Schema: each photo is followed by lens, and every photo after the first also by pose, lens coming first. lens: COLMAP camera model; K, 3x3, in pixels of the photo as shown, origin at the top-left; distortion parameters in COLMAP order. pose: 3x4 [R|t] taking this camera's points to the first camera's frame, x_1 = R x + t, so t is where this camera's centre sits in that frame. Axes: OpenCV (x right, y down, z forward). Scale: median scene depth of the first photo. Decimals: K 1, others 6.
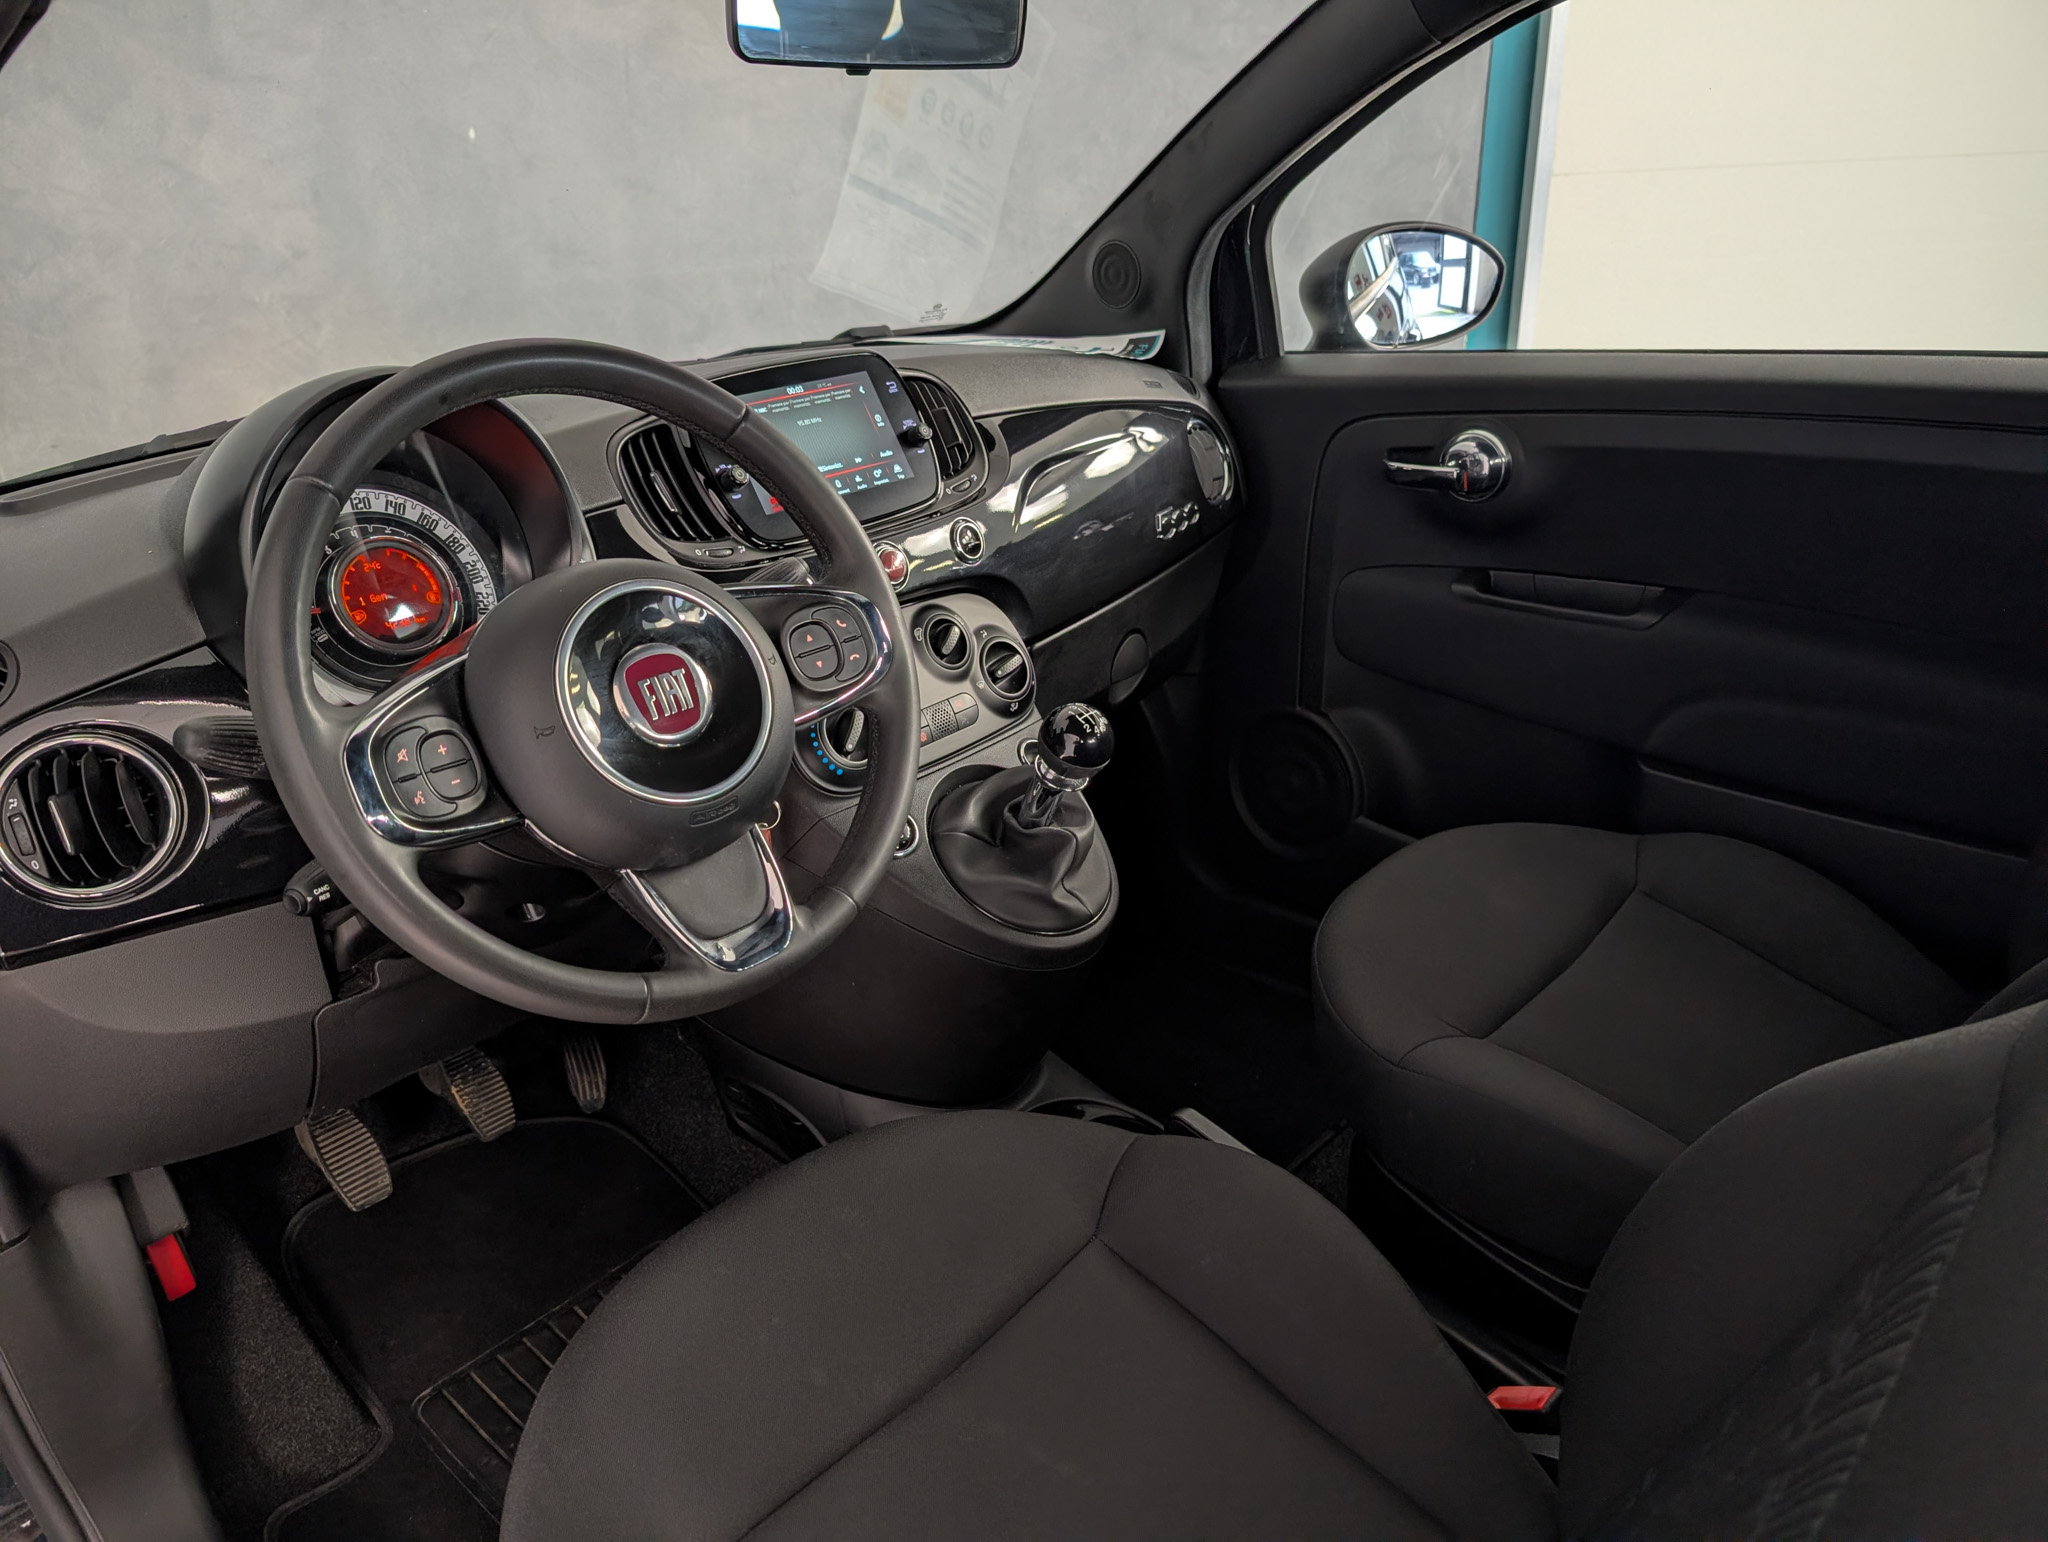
lens RADIAL K [[1485.2, 0, 1014.5], [0, 1485.2, 771.2], [0, 0, 1]] dist [0.005759, -0.004398]
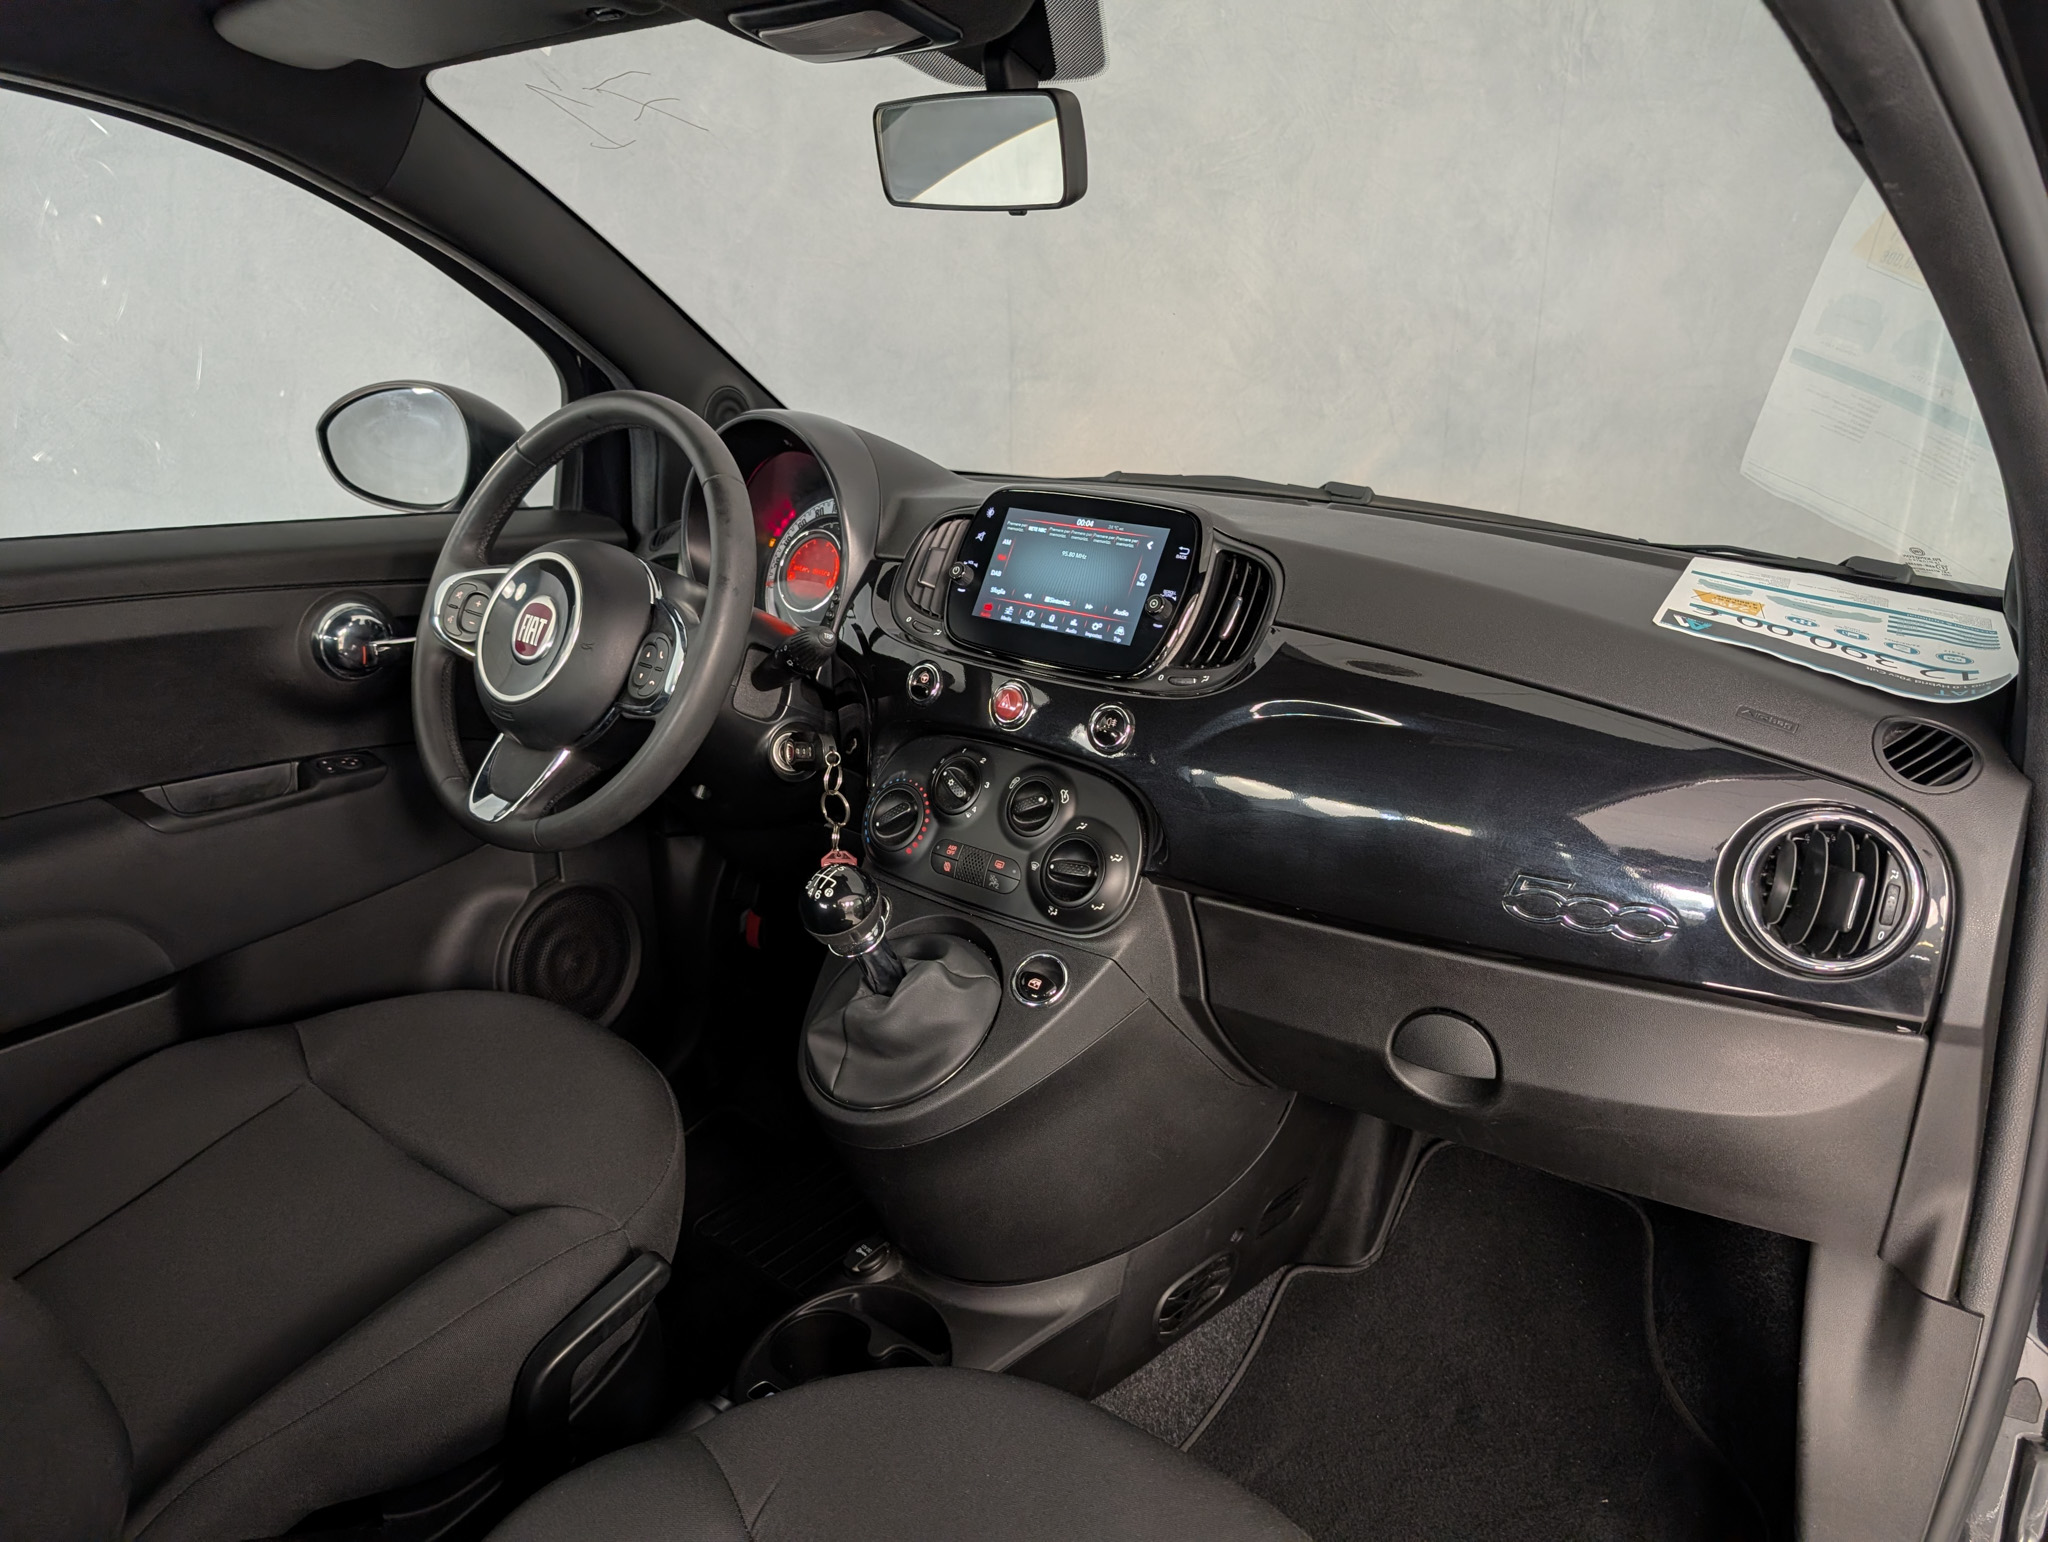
lens RADIAL K [[1438.5, 0, 1035.6], [0, 1438.5, 789.1], [0, 0, 1]] dist [0.039465, -0.044382]
pose [[0.060128, 0.370991, -0.926688, 0.786684], [-0.412045, 0.854805, 0.315478, -0.382216], [0.909177, 0.362868, 0.204263, 0.809748]]
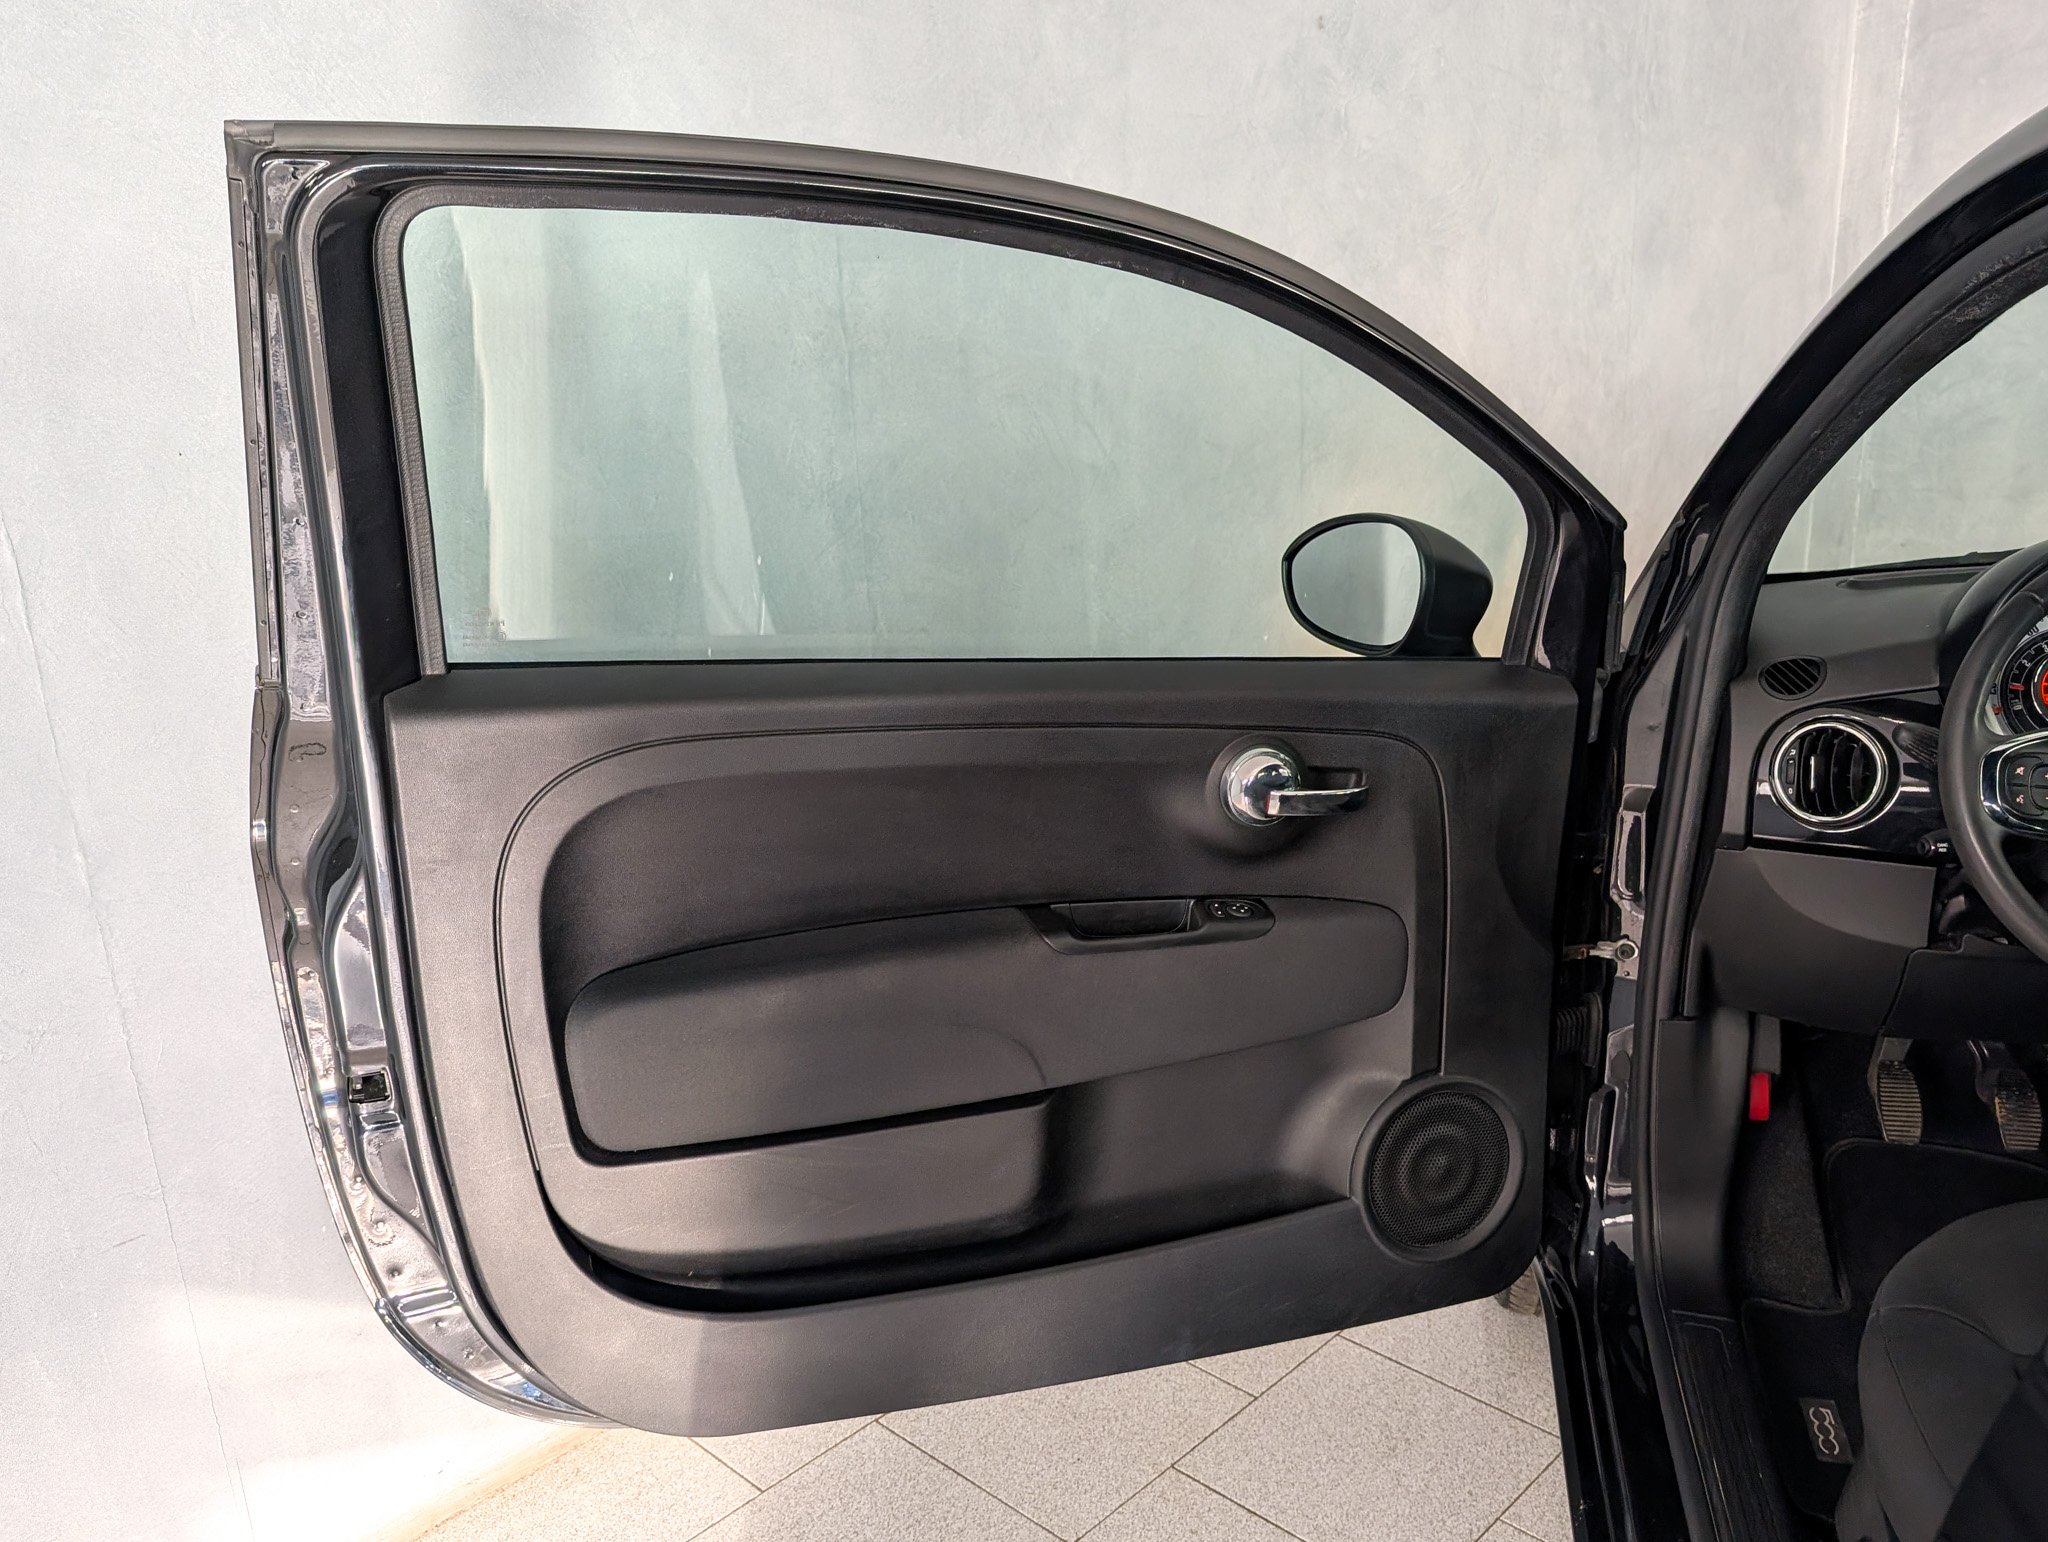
lens RADIAL K [[1694.3, 0, 1100.9], [0, 1694.3, 820.1], [0, 0, 1]] dist [0.051451, -0.082866]
pose [[0.531075, 0.275904, -0.801147, 0.322040], [-0.327985, 0.938732, 0.105867, 0.100835], [0.781271, 0.206541, 0.589029, -0.493748]]
